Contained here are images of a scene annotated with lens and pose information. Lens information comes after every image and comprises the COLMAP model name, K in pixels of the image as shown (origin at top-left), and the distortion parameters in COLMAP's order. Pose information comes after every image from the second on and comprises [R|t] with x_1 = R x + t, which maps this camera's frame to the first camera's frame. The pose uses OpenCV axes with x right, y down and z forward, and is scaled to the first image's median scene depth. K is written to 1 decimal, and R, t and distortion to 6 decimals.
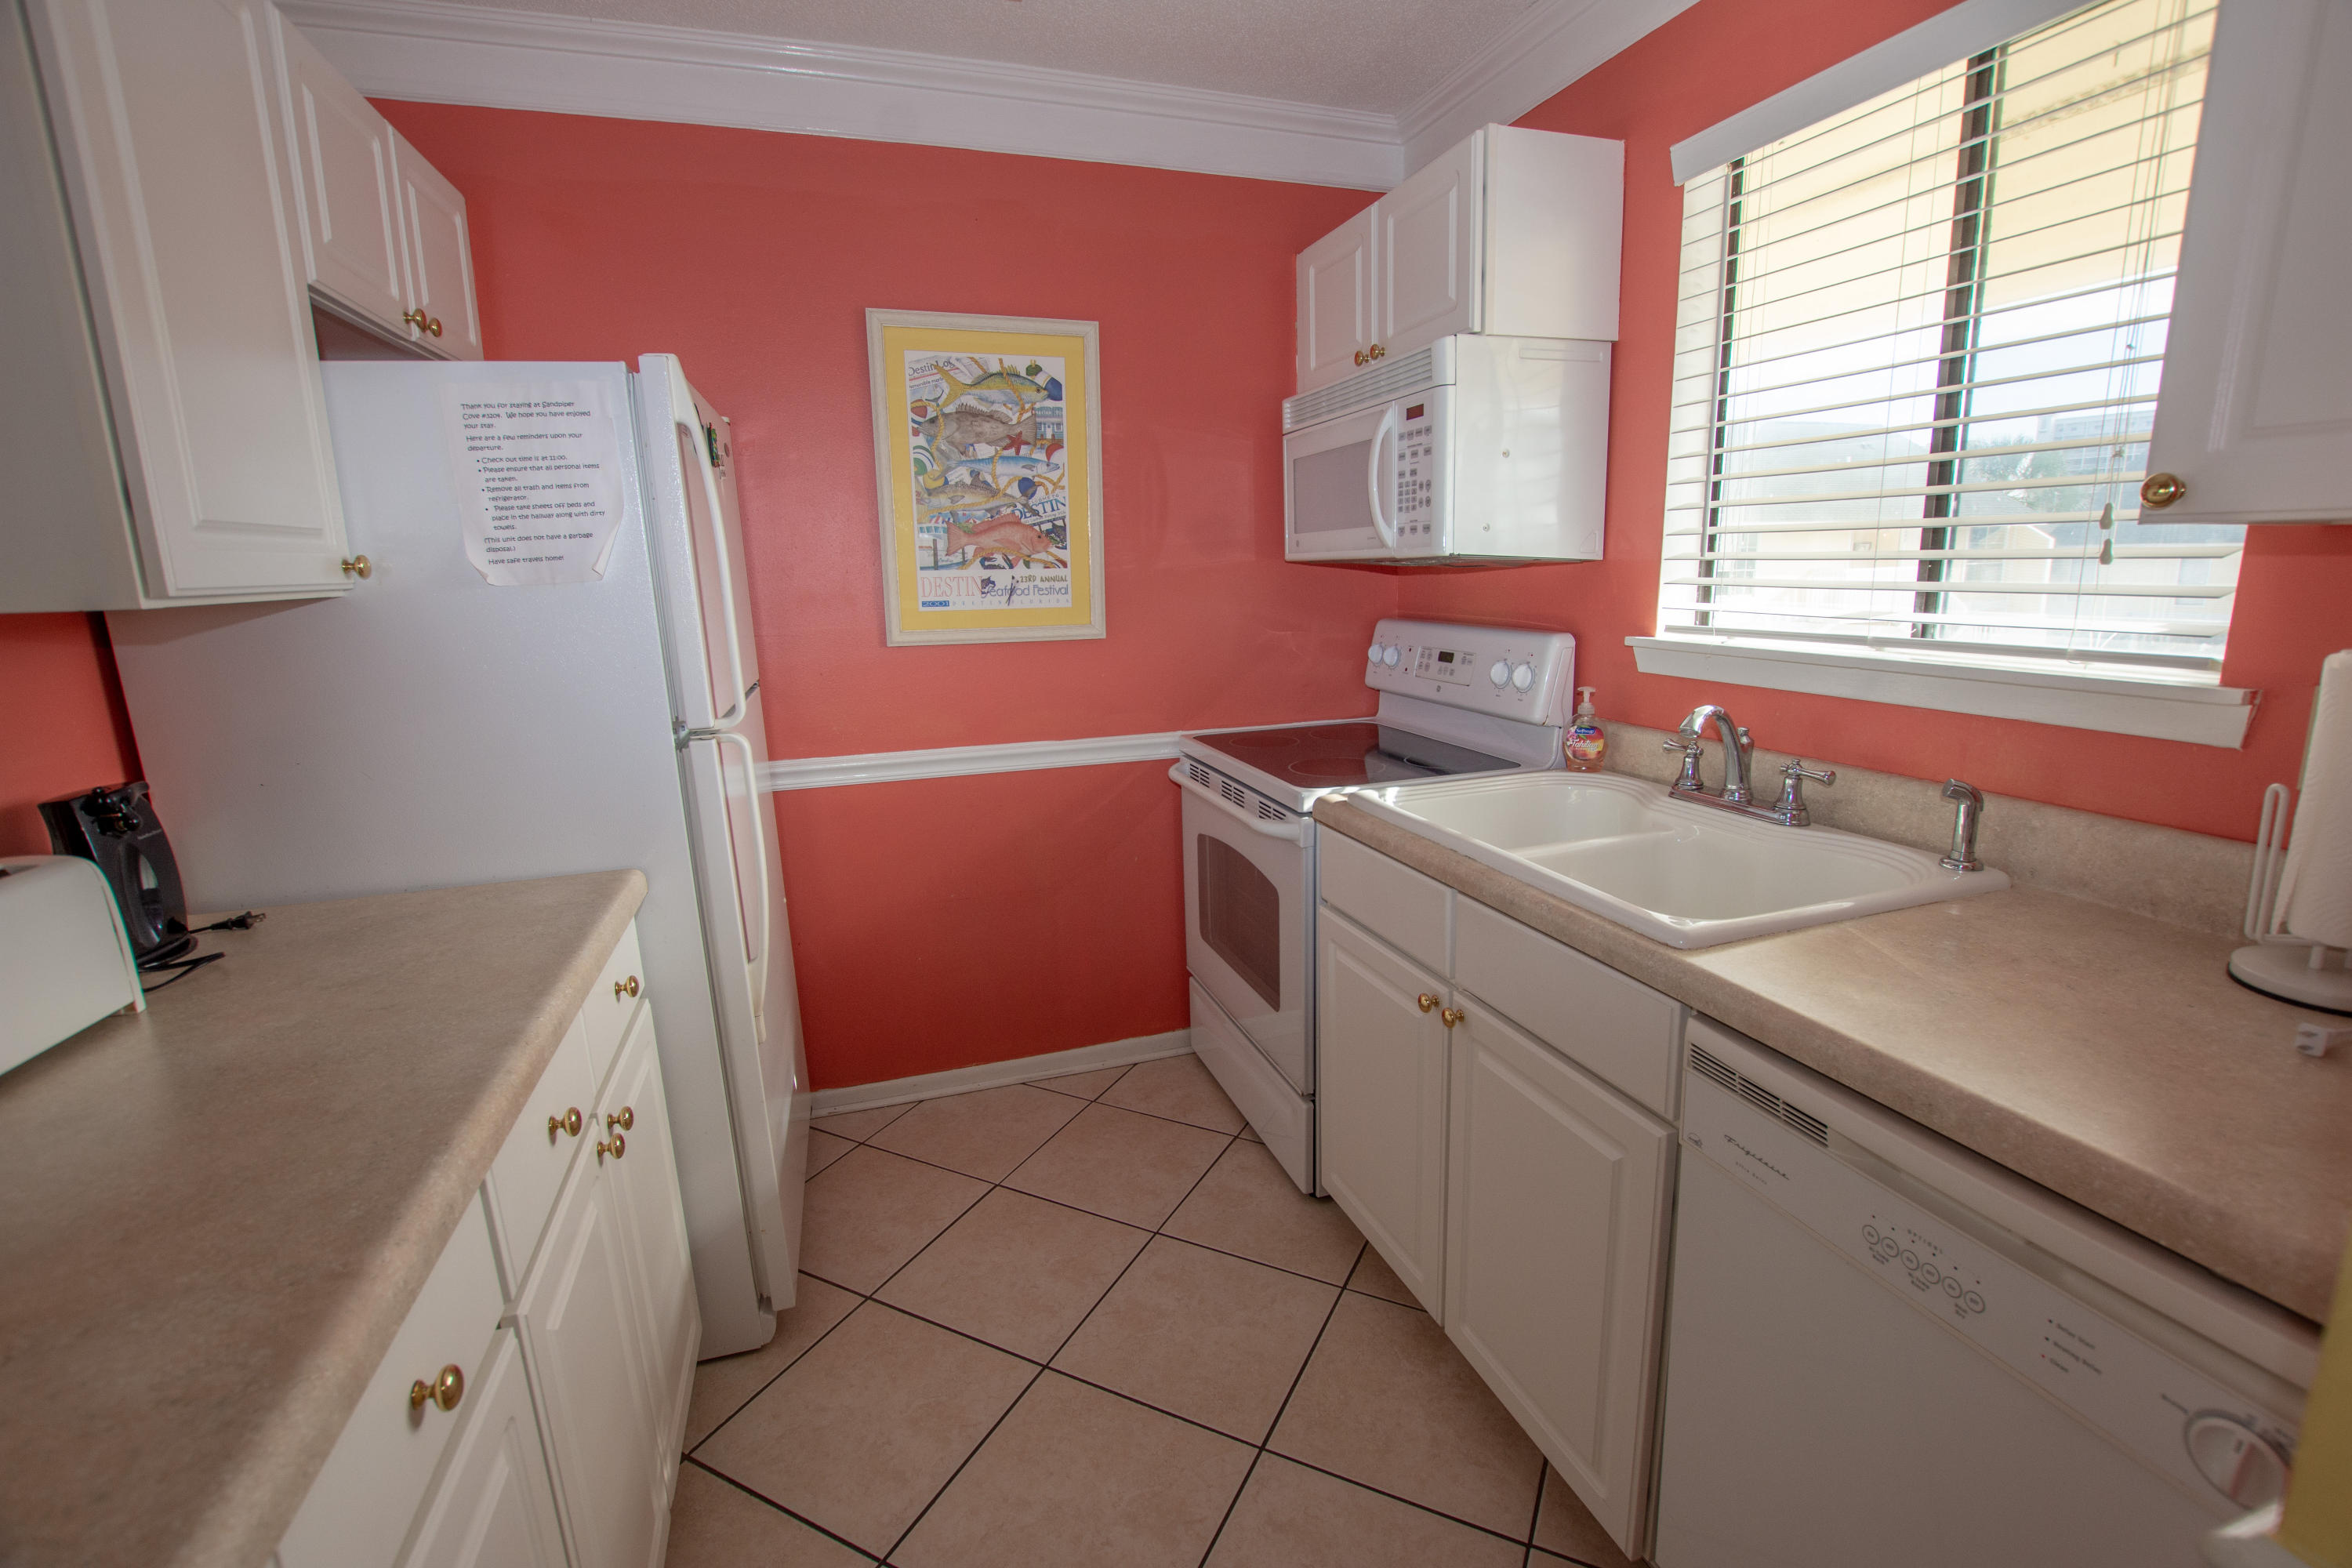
lens RADIAL K [[1045.8, 0, 1176.7], [0, 1045.8, 764.9], [0, 0, 1]] dist [-0.023285, 0.003159]
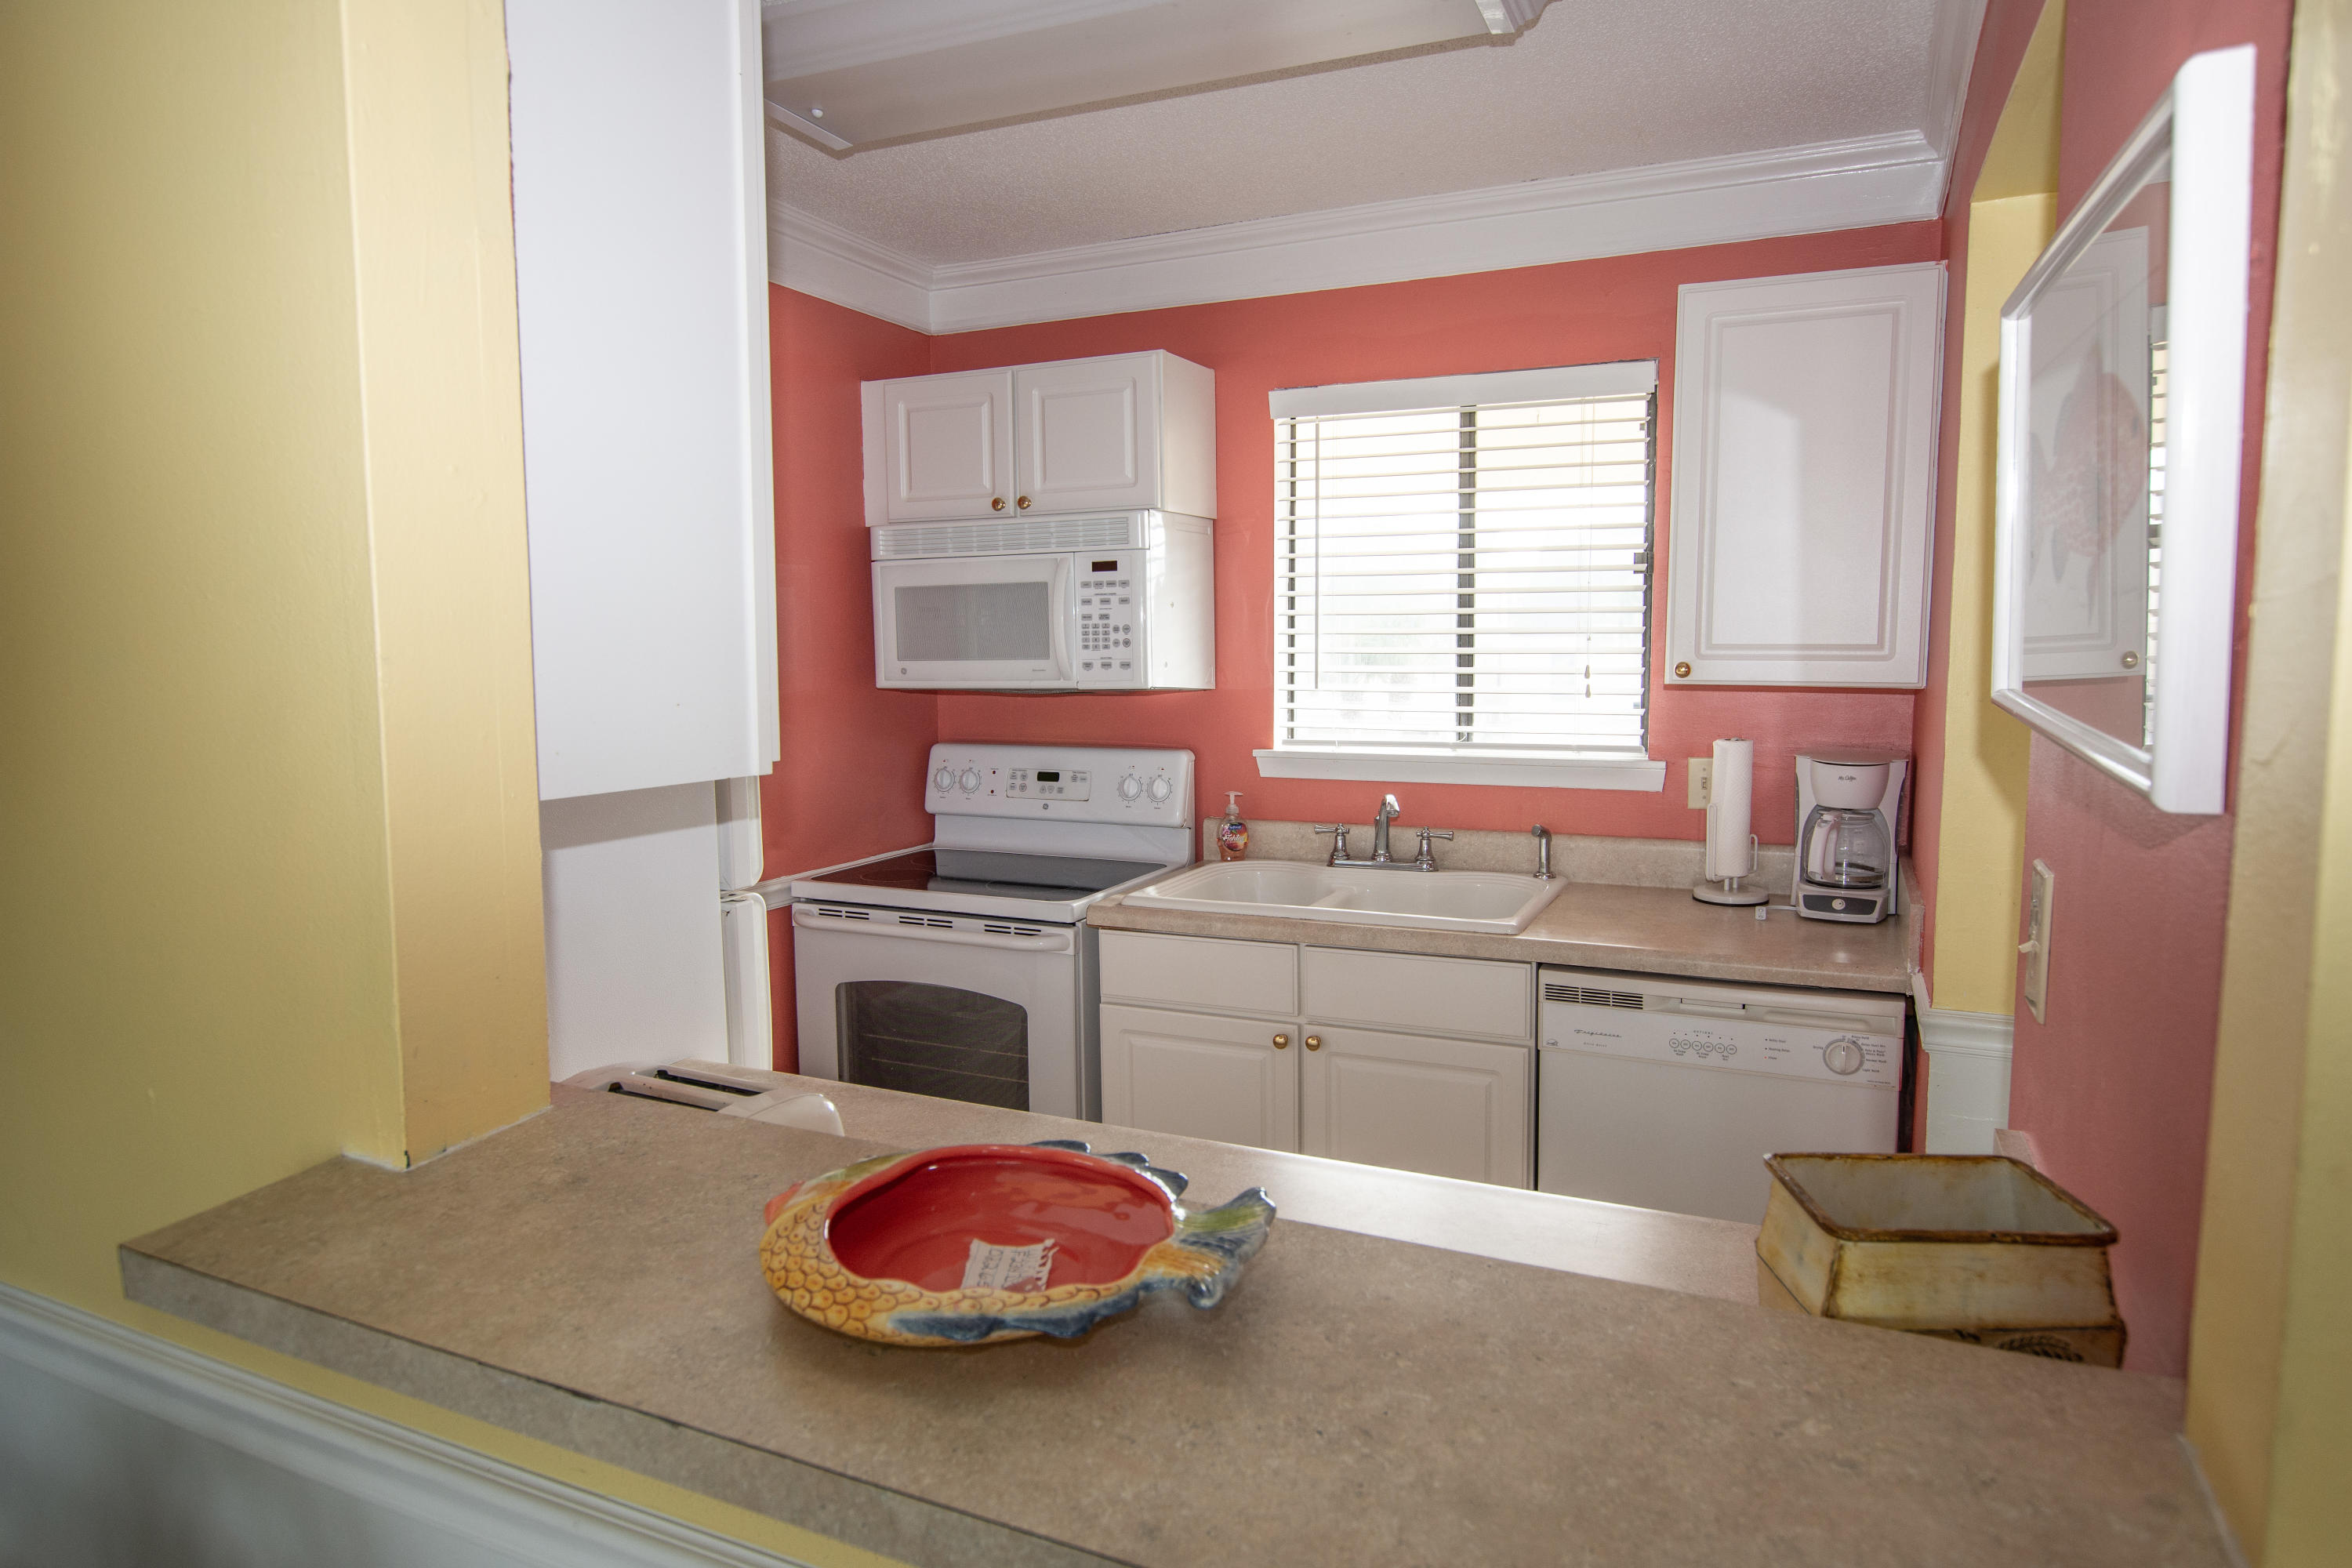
lens RADIAL K [[1352.1, 0, 1227.7], [0, 1352.1, 753.2], [0, 0, 1]] dist [-0.023165, 0.005714]
pose [[0.694441, -0.042376, 0.718300, -0.767386], [0.129842, 0.989257, -0.067168, -0.013192], [-0.707737, 0.139910, 0.692483, -0.111961]]
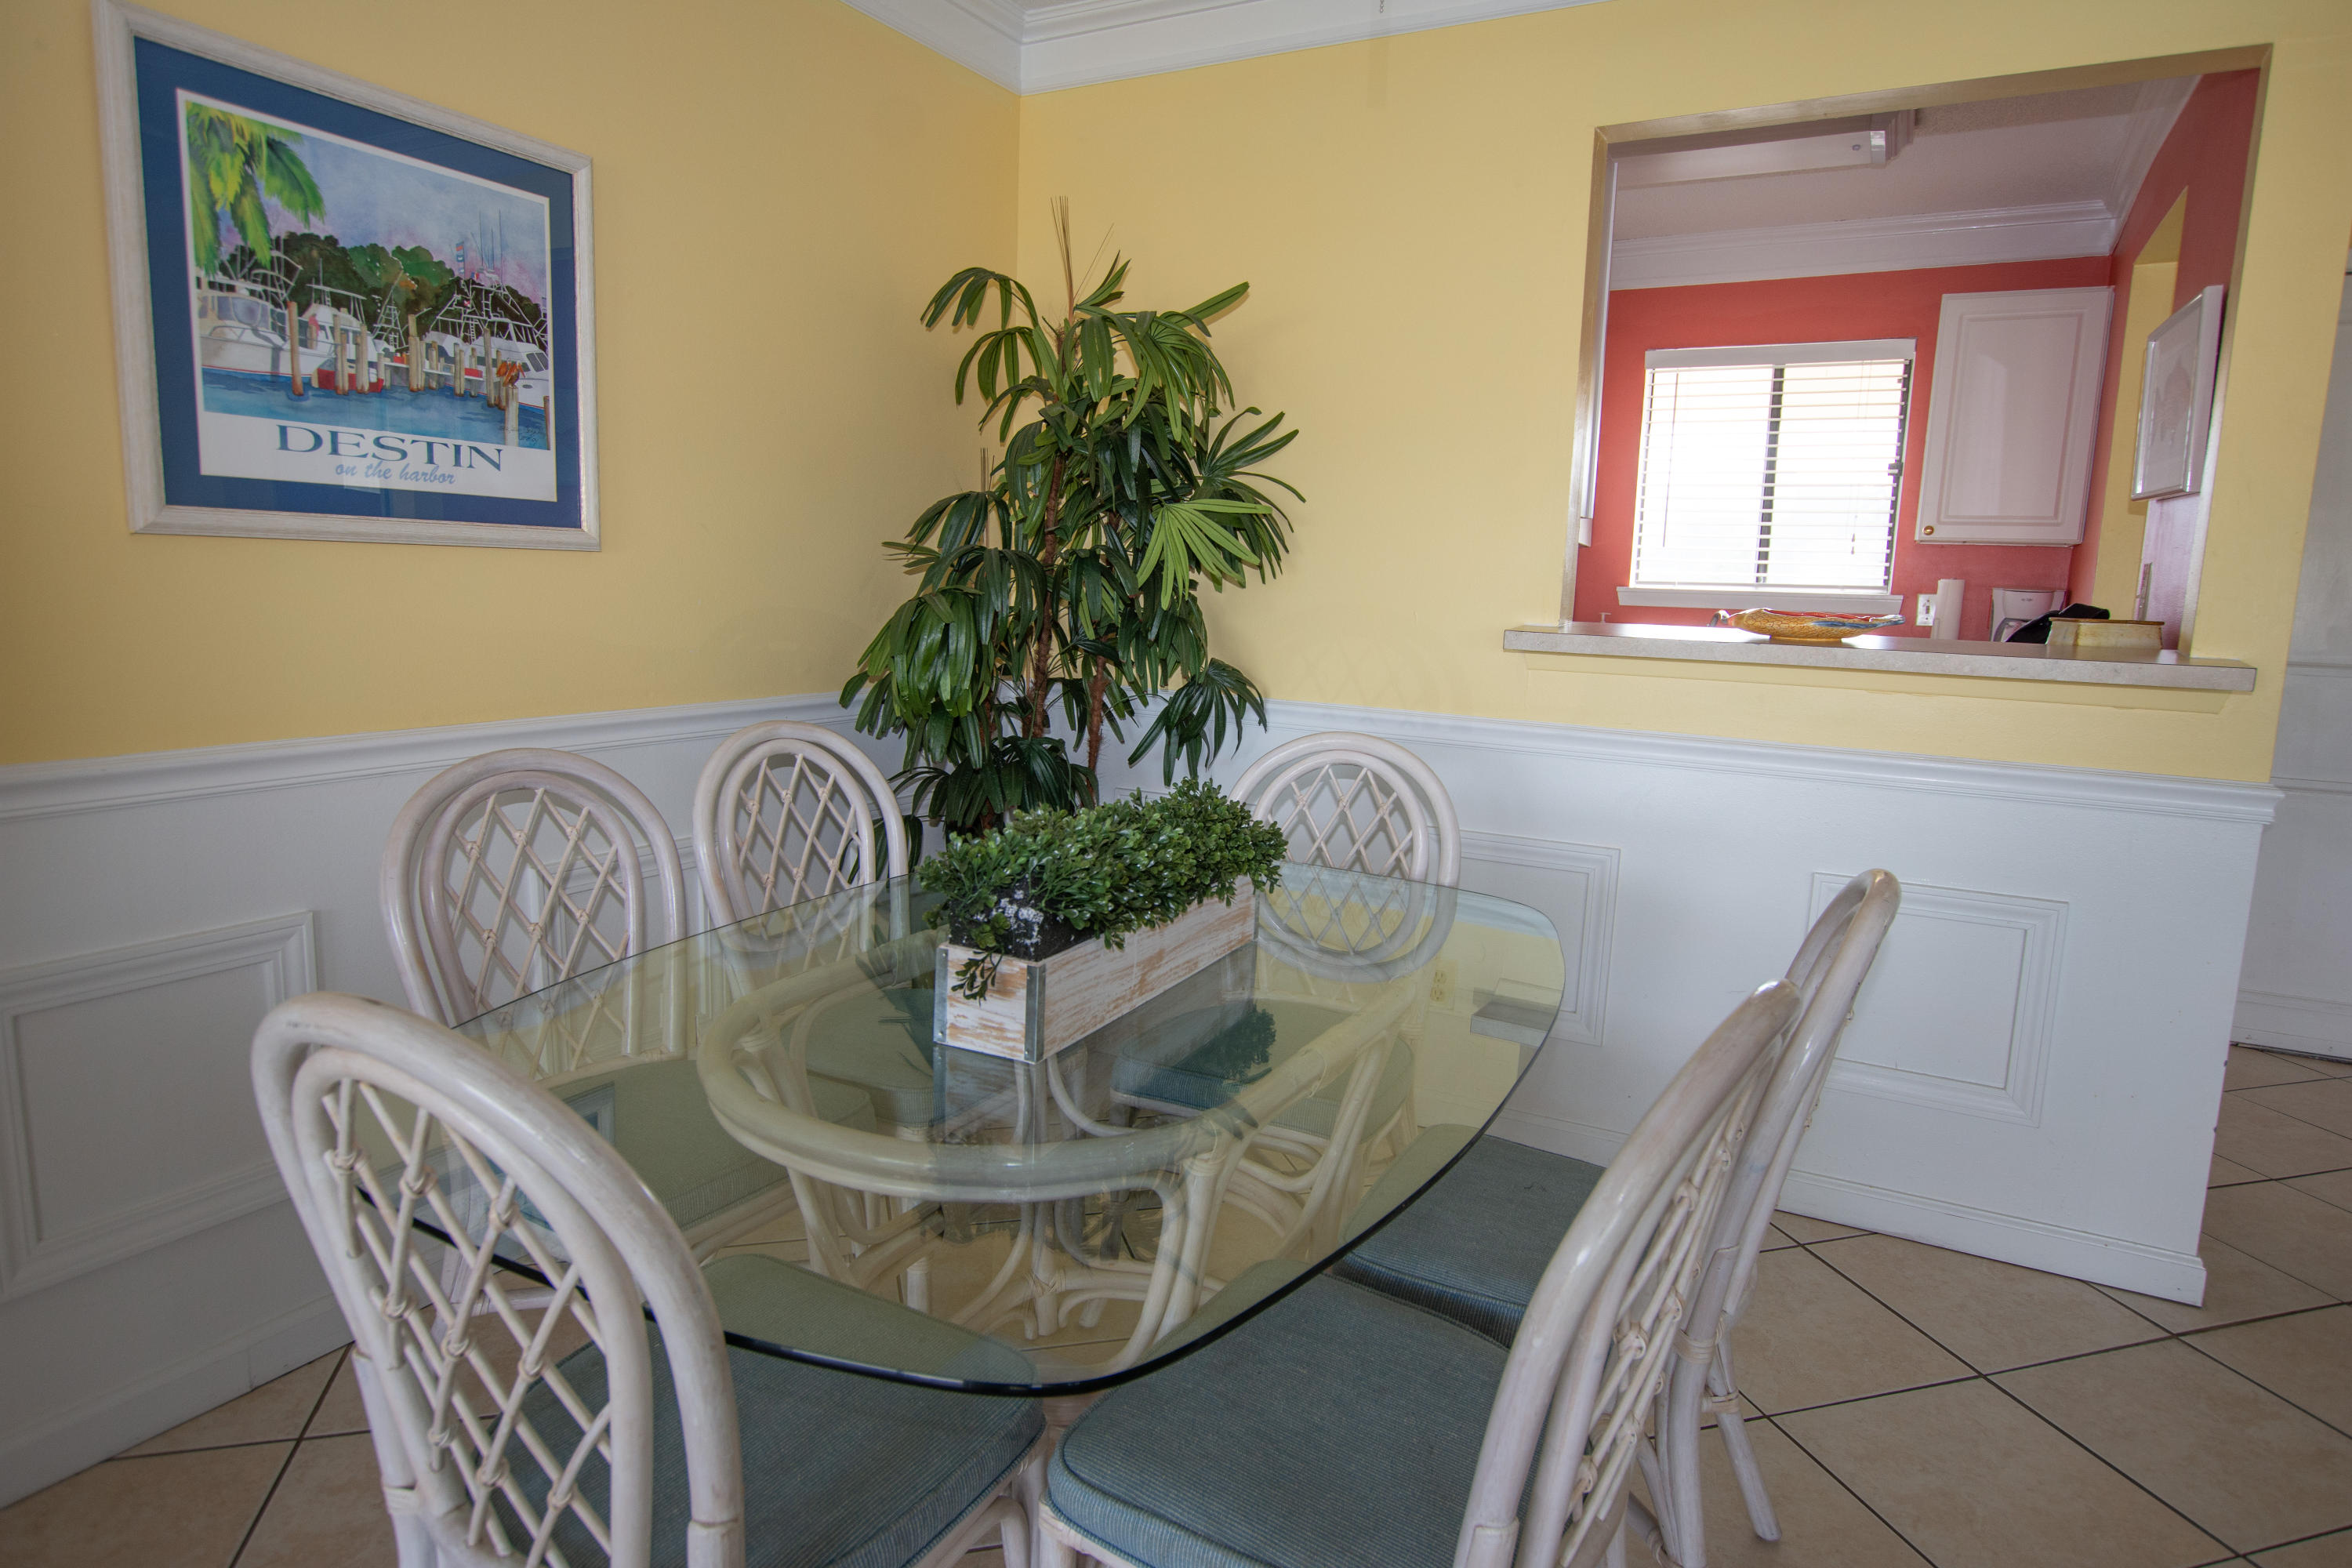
lens RADIAL K [[1352.1, 0, 1171.5], [0, 1352.1, 770.2], [0, 0, 1]] dist [-0.023165, 0.005714]
pose [[0.755941, -0.052493, 0.652531, -1.866868], [0.085344, 0.996175, -0.018732, 0.196288], [-0.649052, 0.069850, 0.757530, -0.349588]]
